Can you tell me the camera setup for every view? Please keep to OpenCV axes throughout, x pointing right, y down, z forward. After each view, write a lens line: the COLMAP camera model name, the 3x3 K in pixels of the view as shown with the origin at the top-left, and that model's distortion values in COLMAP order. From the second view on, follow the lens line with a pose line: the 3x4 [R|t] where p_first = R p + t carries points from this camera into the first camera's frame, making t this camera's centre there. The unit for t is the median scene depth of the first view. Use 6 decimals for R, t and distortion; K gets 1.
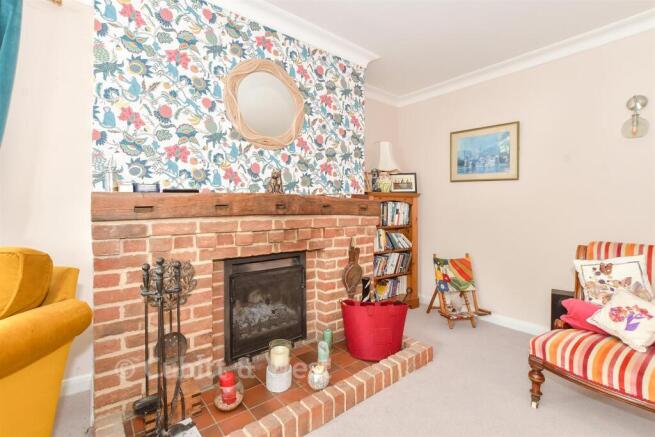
lens RADIAL K [[304.3, 0, 326.3], [0, 304.3, 207.5], [0, 0, 1]] dist [-0.024658, 0.000077]
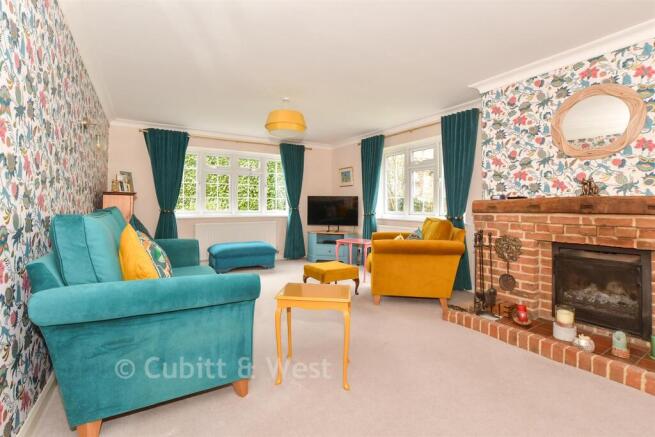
lens RADIAL K [[304.3, 0, 326.3], [0, 304.3, 207.5], [0, 0, 1]] dist [-0.024658, 0.000077]
pose [[-0.124084, 0.005312, -0.992257, 1.267044], [0.000614, 0.999986, 0.005277, -0.006797], [0.992271, 0.000045, -0.124086, 0.100286]]
